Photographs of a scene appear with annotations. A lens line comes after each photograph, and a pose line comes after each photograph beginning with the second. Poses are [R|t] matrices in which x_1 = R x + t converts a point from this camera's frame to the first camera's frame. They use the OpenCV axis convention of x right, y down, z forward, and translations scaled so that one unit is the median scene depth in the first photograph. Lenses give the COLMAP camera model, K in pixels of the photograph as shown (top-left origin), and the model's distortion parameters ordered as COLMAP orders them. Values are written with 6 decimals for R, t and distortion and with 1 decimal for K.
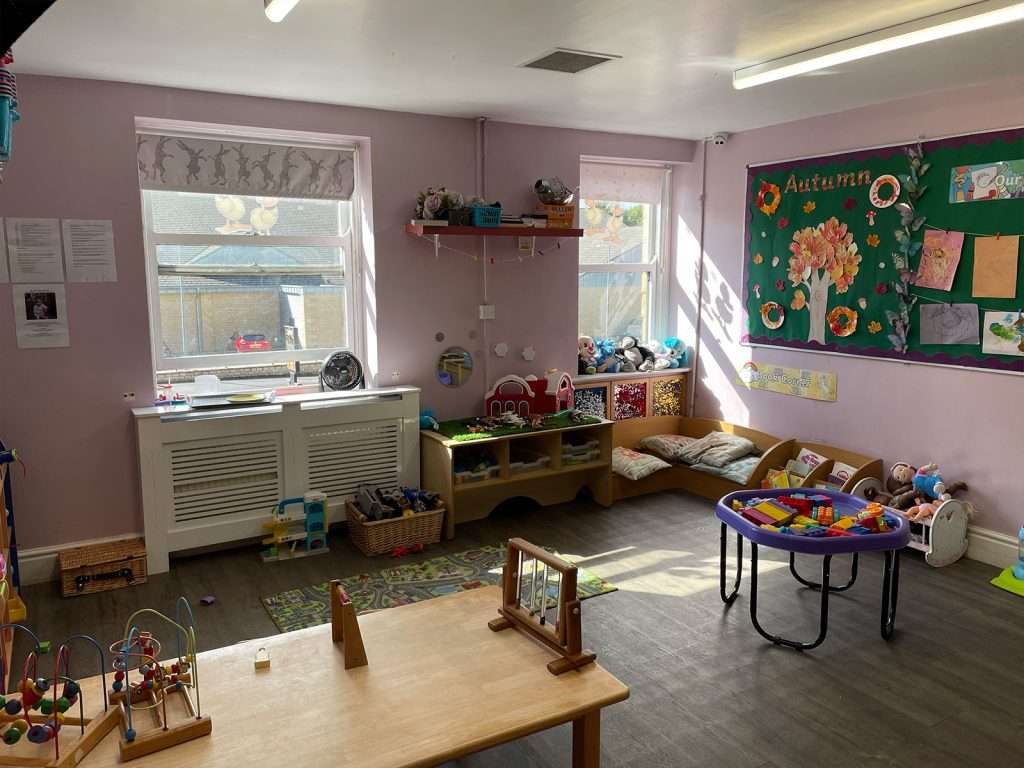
lens RADIAL K [[771.8, 0, 507.2], [0, 771.8, 367.2], [0, 0, 1]] dist [0.005936, 0.000743]
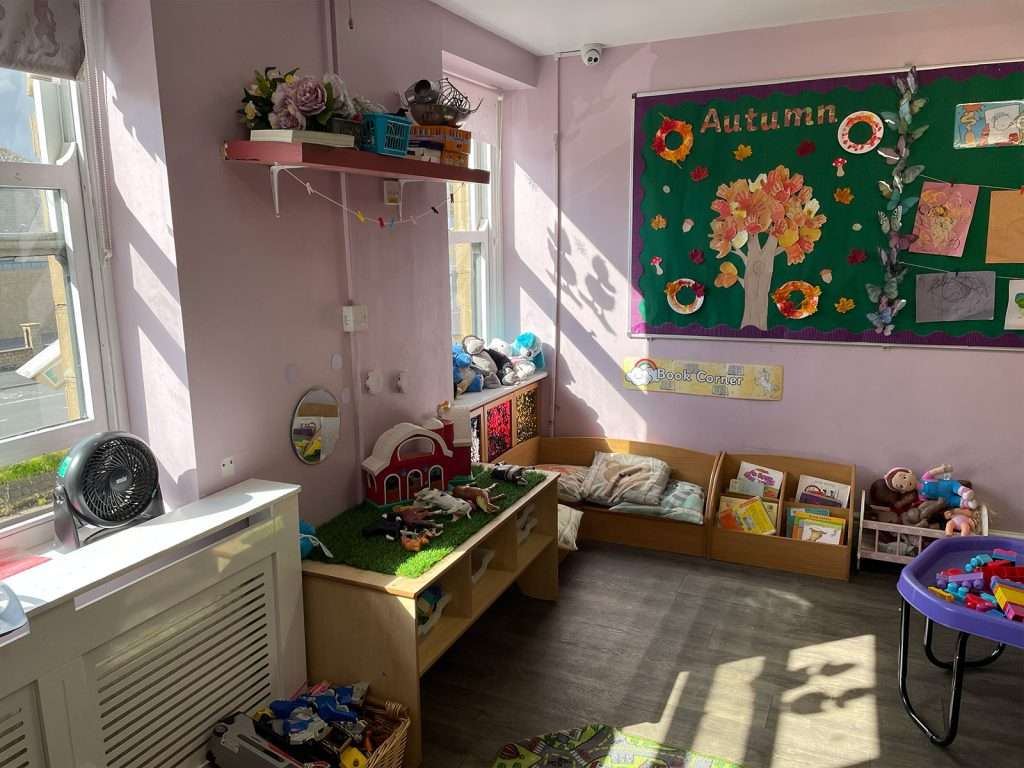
lens RADIAL K [[767.6, 0, 512.0], [0, 767.6, 384.0], [0, 0, 1]] dist [0.070938, -0.096906]
pose [[0.820899, -0.115284, 0.559316, -0.265128], [0.086290, 0.993207, 0.078069, -0.061732], [-0.564516, -0.015823, 0.825270, 0.515057]]
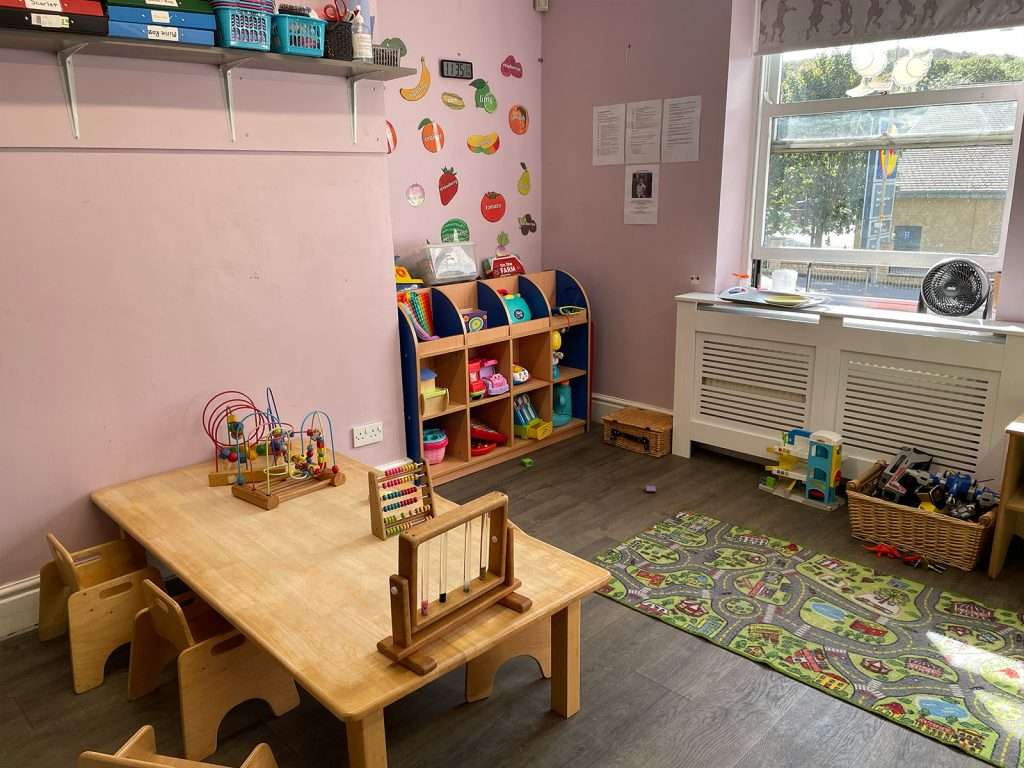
lens RADIAL K [[767.6, 0, 512.0], [0, 767.6, 384.0], [0, 0, 1]] dist [0.070938, -0.096906]
pose [[0.244849, 0.242083, -0.938853, 0.360864], [-0.109241, 0.969050, 0.221379, -0.022473], [0.963388, 0.048357, 0.263716, 0.434603]]
